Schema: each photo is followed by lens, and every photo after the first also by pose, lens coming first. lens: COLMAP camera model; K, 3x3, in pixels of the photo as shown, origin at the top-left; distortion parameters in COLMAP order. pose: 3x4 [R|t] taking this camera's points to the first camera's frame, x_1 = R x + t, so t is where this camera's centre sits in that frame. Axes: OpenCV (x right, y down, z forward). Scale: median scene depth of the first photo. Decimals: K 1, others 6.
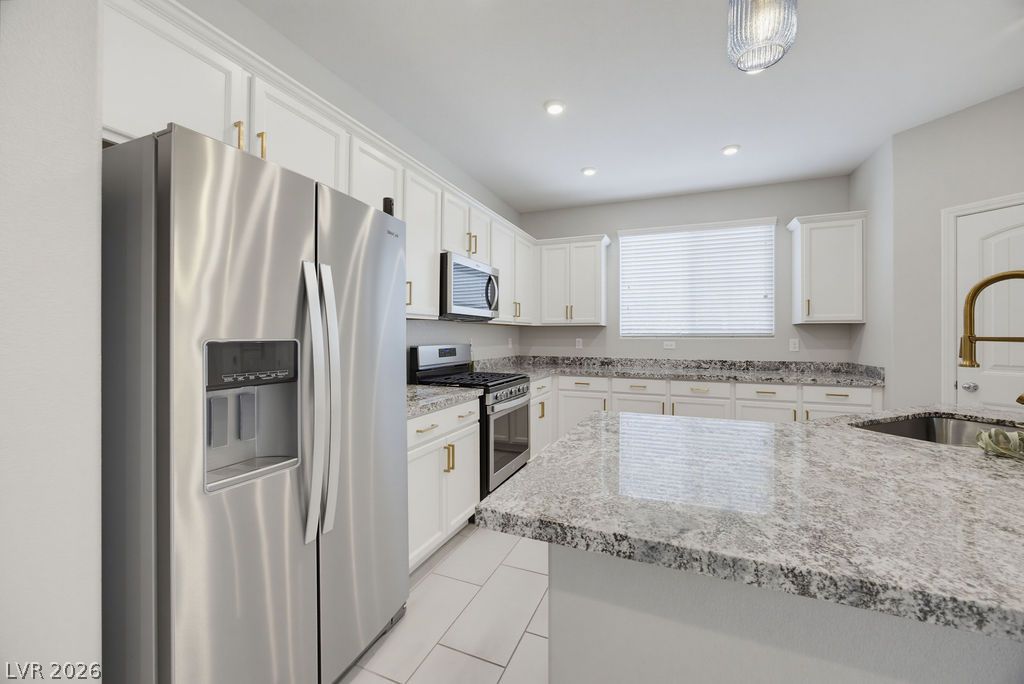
lens RADIAL K [[399.7, 0, 516.8], [0, 399.7, 329.8], [0, 0, 1]] dist [-0.028378, 0.008400]
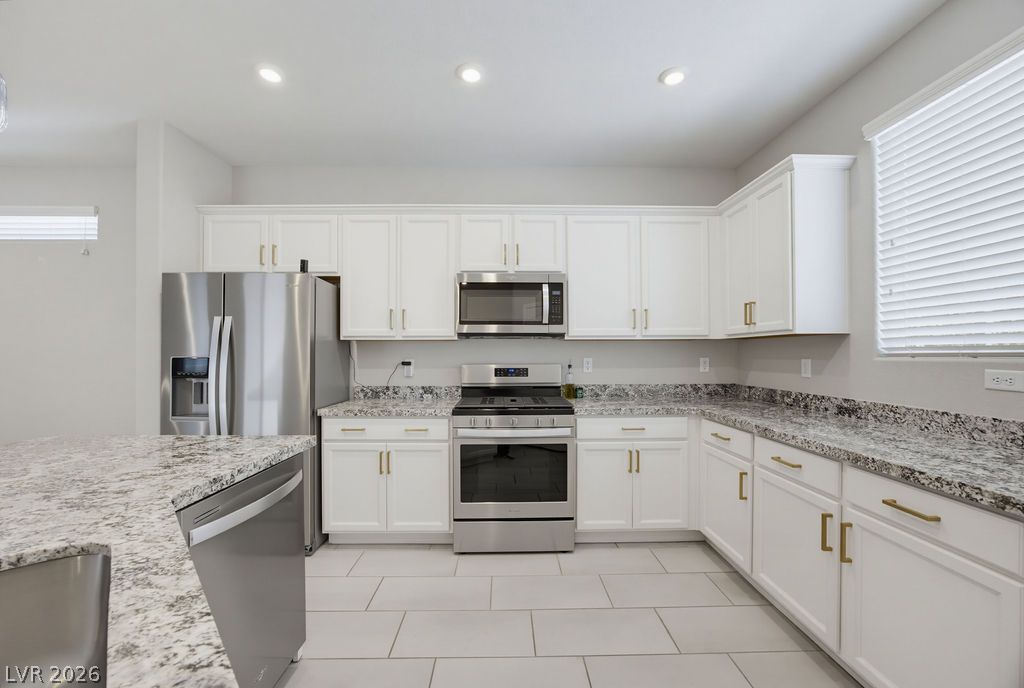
lens RADIAL K [[399.6, 0, 509.4], [0, 399.6, 351.9], [0, 0, 1]] dist [-0.016561, -0.000217]
pose [[0.394647, -0.009685, -0.918782, 0.645345], [0.016798, 0.999853, -0.003324, 0.009900], [0.918679, -0.014121, 0.394752, 0.558360]]
